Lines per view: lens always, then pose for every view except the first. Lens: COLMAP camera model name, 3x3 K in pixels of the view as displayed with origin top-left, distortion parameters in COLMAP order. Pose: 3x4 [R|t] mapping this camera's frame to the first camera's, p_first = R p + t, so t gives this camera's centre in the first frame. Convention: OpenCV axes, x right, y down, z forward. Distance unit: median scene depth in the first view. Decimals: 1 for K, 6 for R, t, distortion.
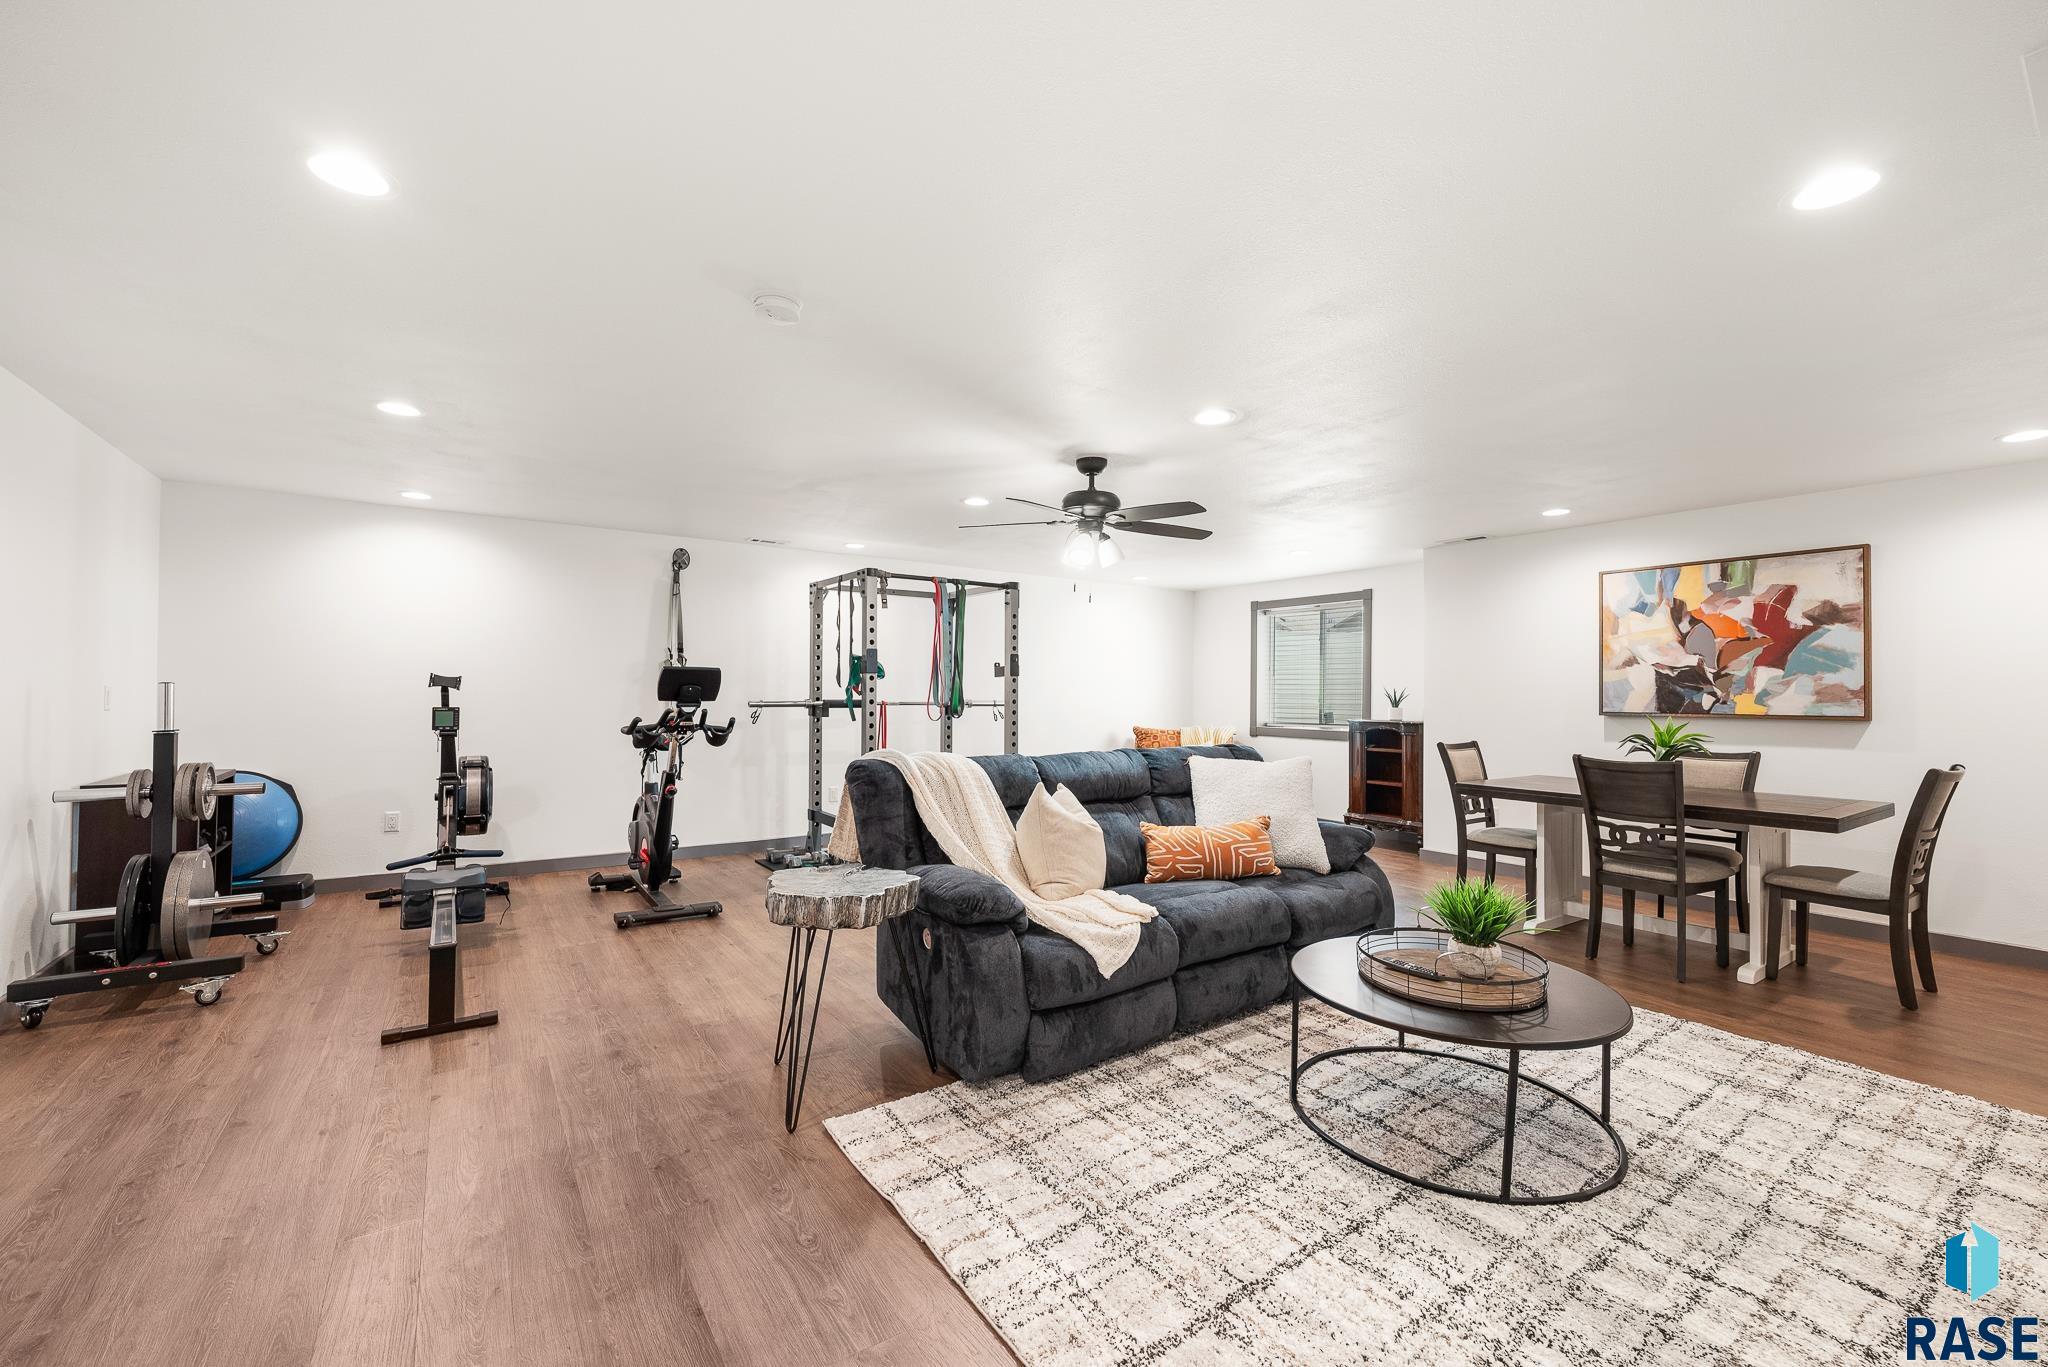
lens RADIAL K [[831.8, 0, 1016.9], [0, 831.8, 682.8], [0, 0, 1]] dist [-0.005745, 0.000143]
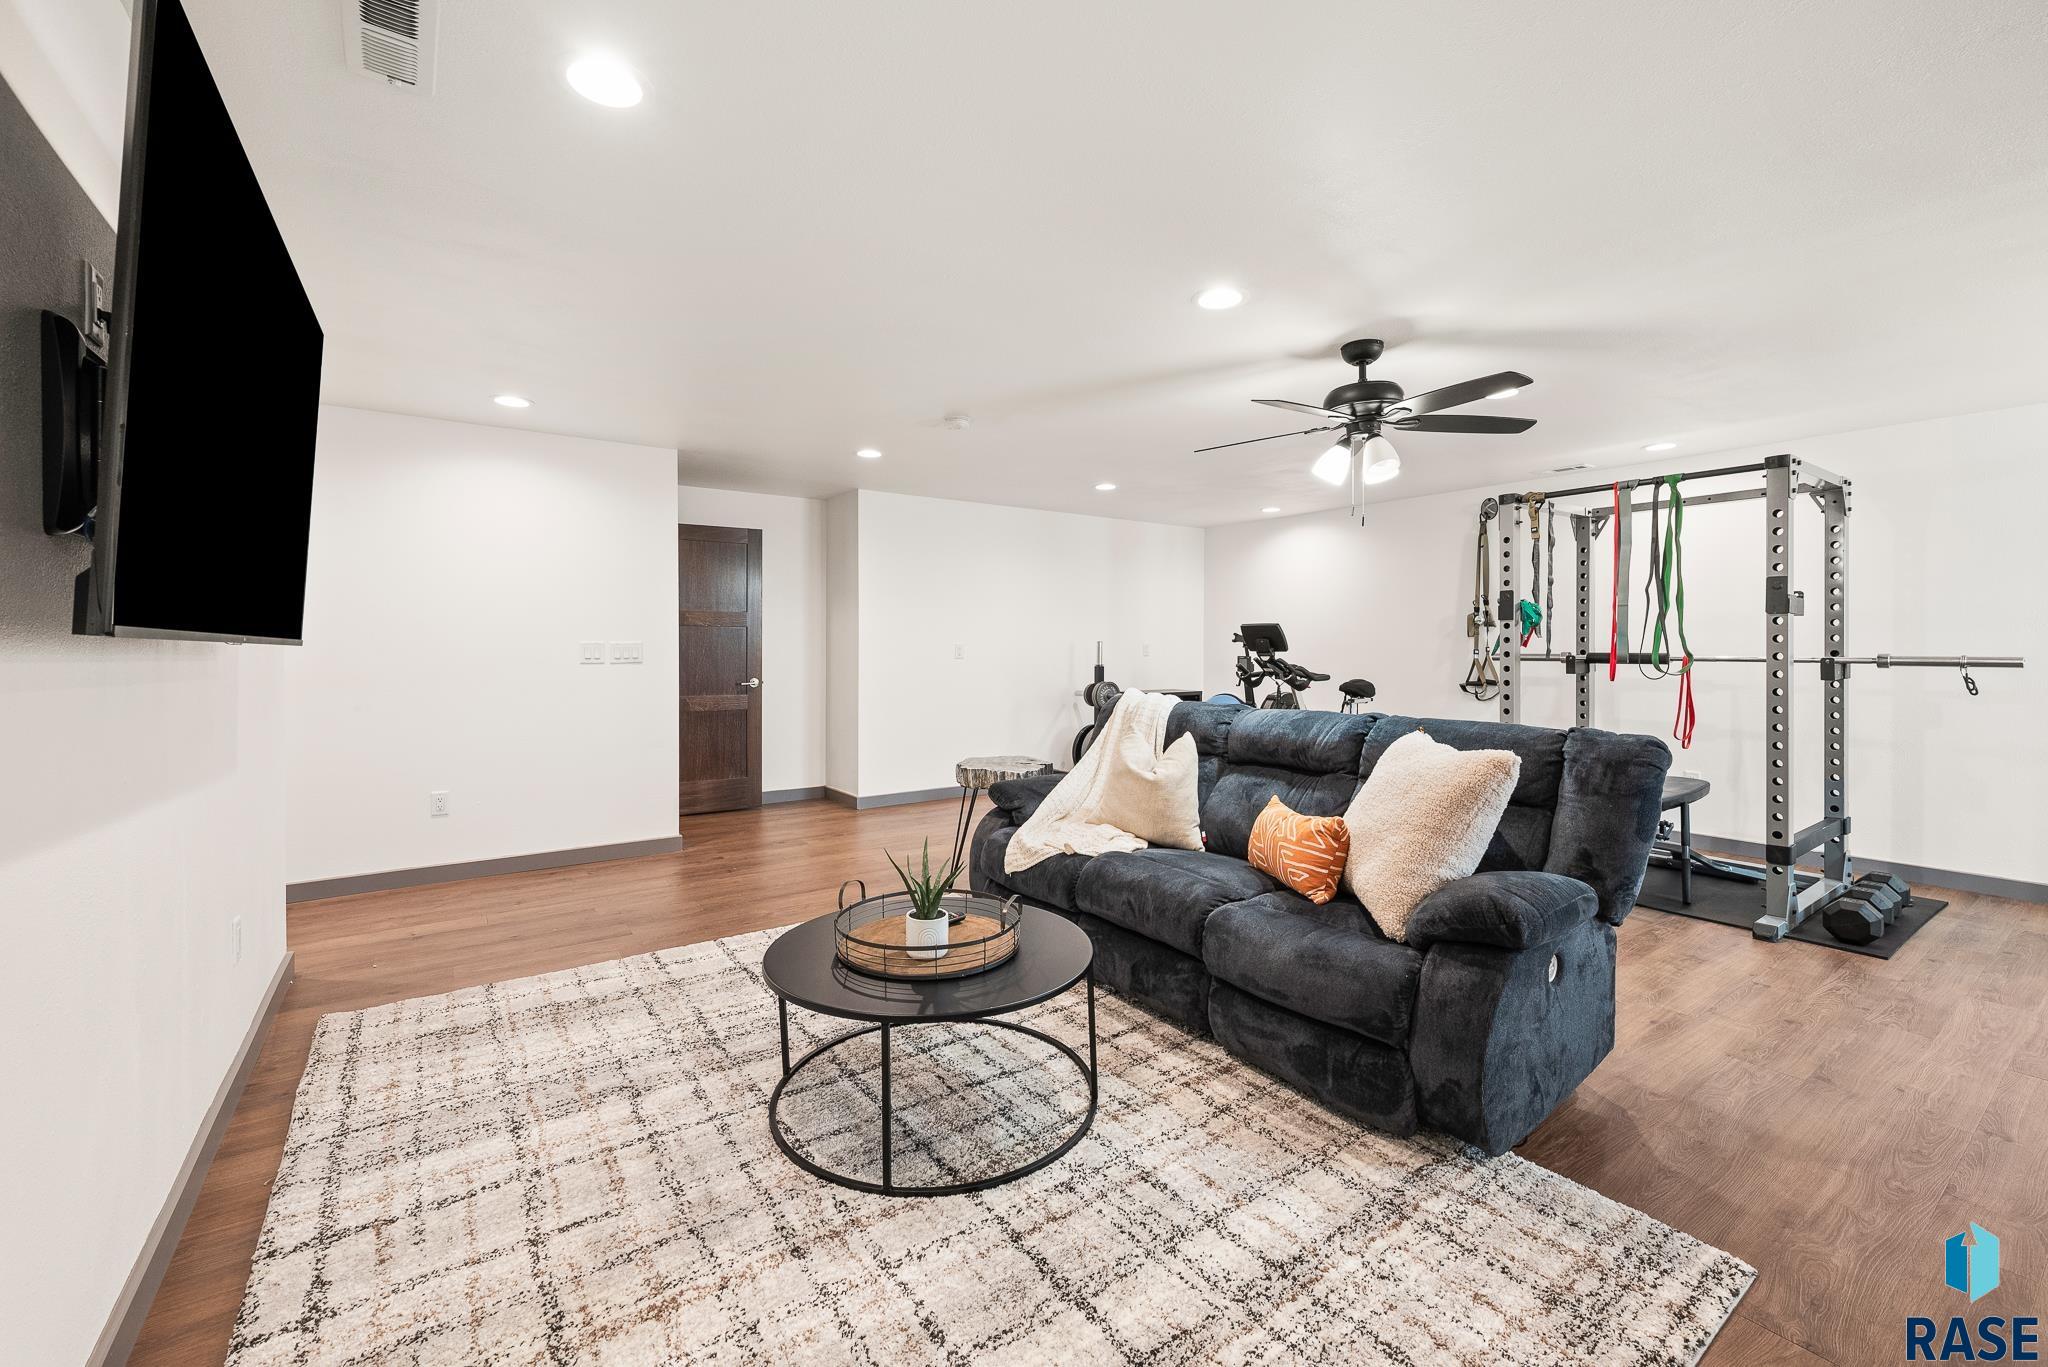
lens RADIAL K [[831.8, 0, 1008.7], [0, 831.8, 652.1], [0, 0, 1]] dist [-0.005745, 0.000143]
pose [[0.003263, 0.000866, -0.999994, 0.811007], [0.012443, 0.999922, 0.000907, 0.016704], [0.999917, -0.012446, 0.003252, 0.610029]]
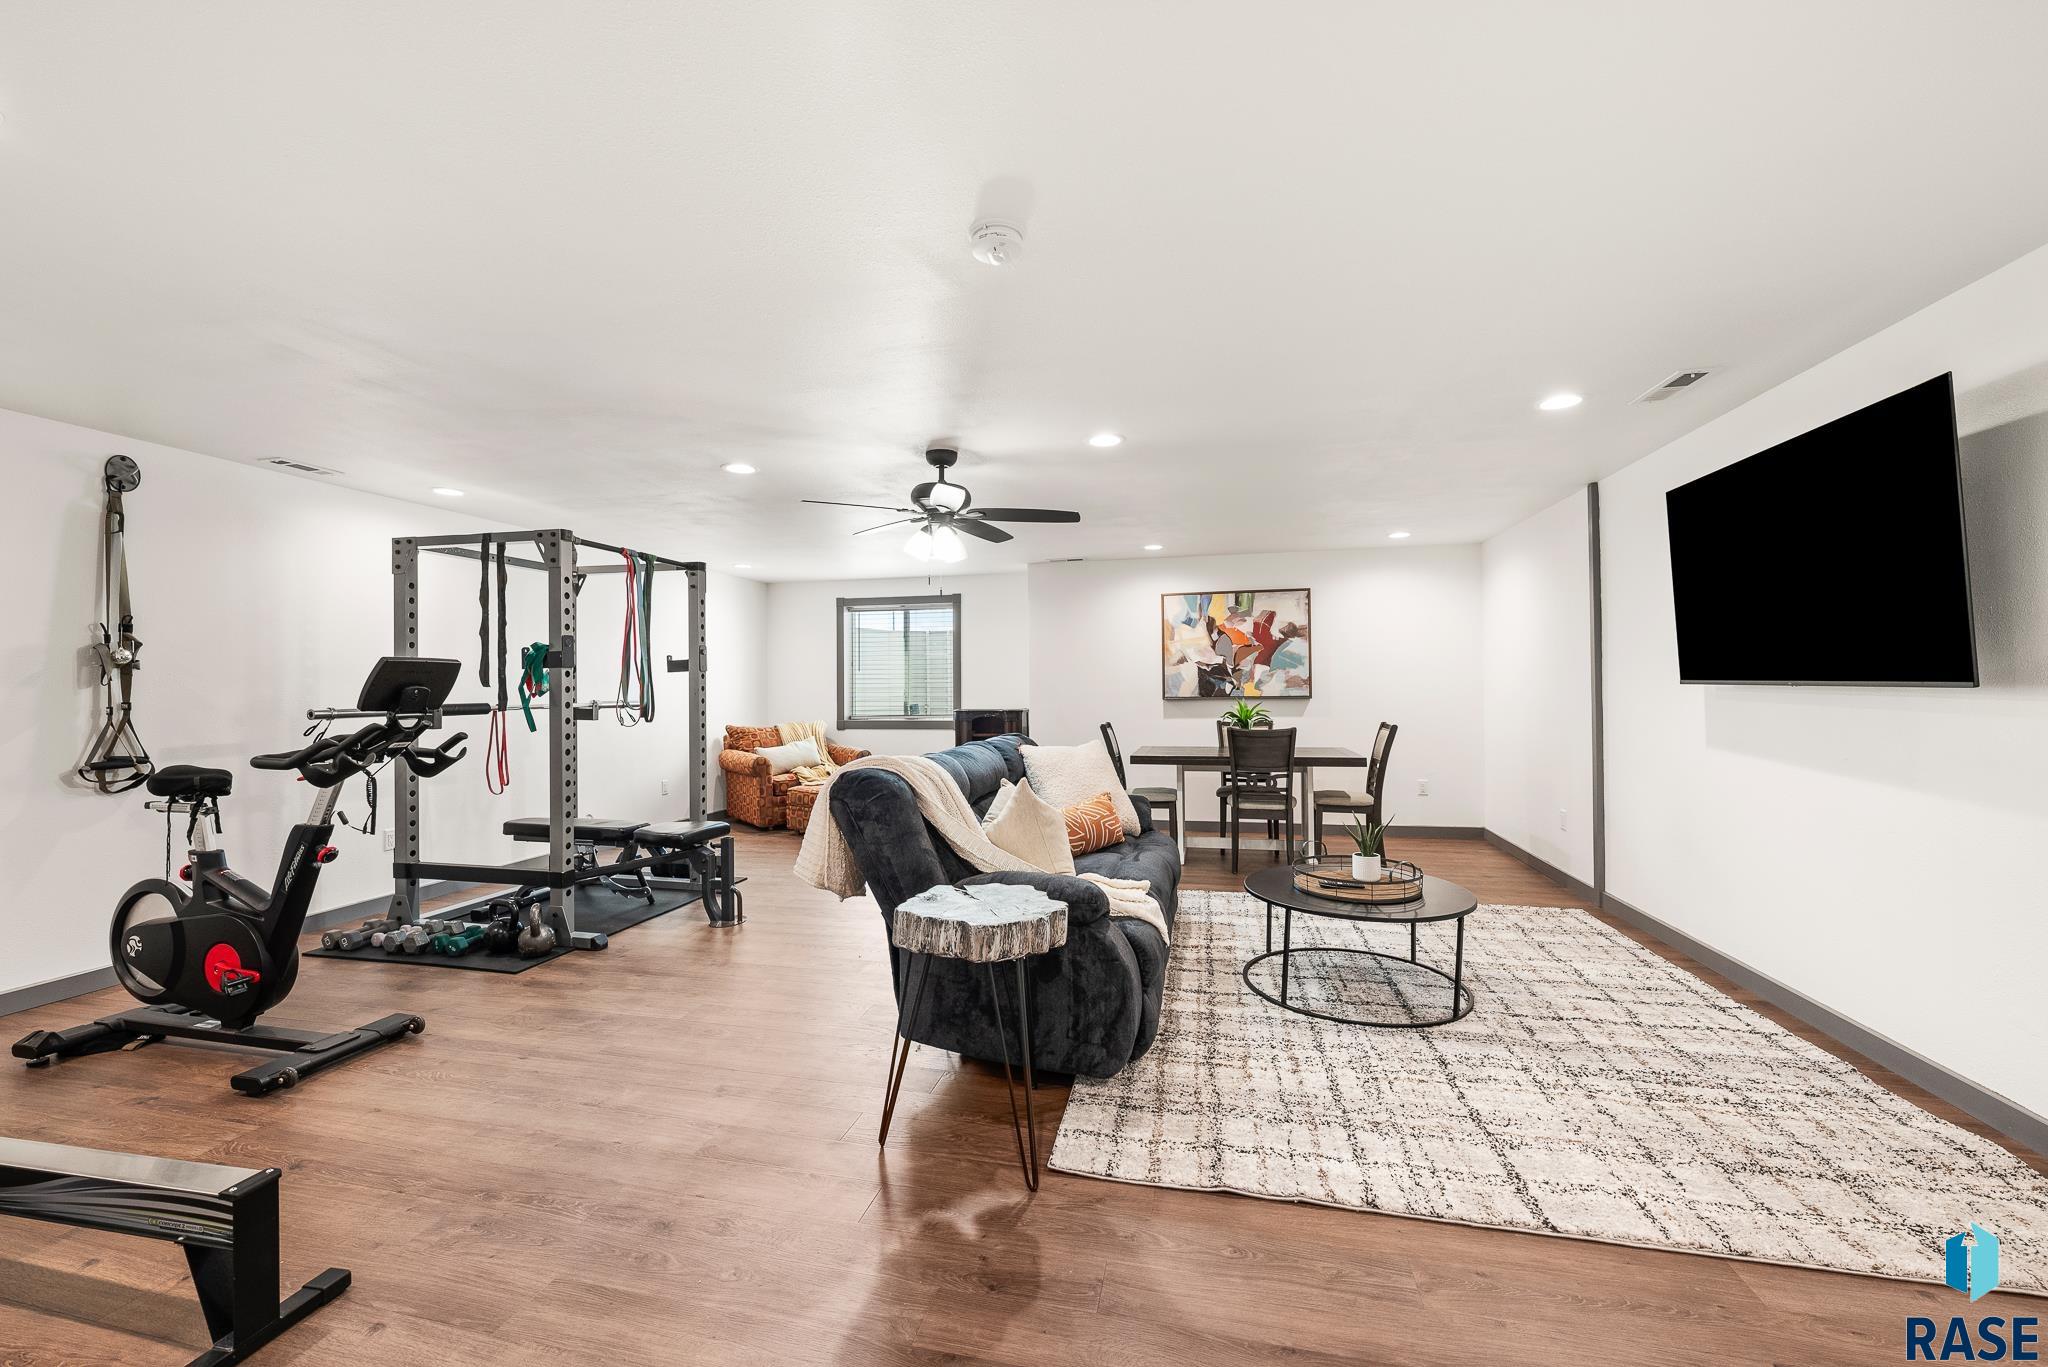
lens RADIAL K [[831.8, 0, 1009.9], [0, 831.8, 675.5], [0, 0, 1]] dist [-0.005745, 0.000143]
pose [[0.738507, -0.004371, 0.674232, -0.476026], [0.006646, 0.999978, -0.000797, -0.001118], [-0.674213, 0.005070, 0.738520, 0.199105]]
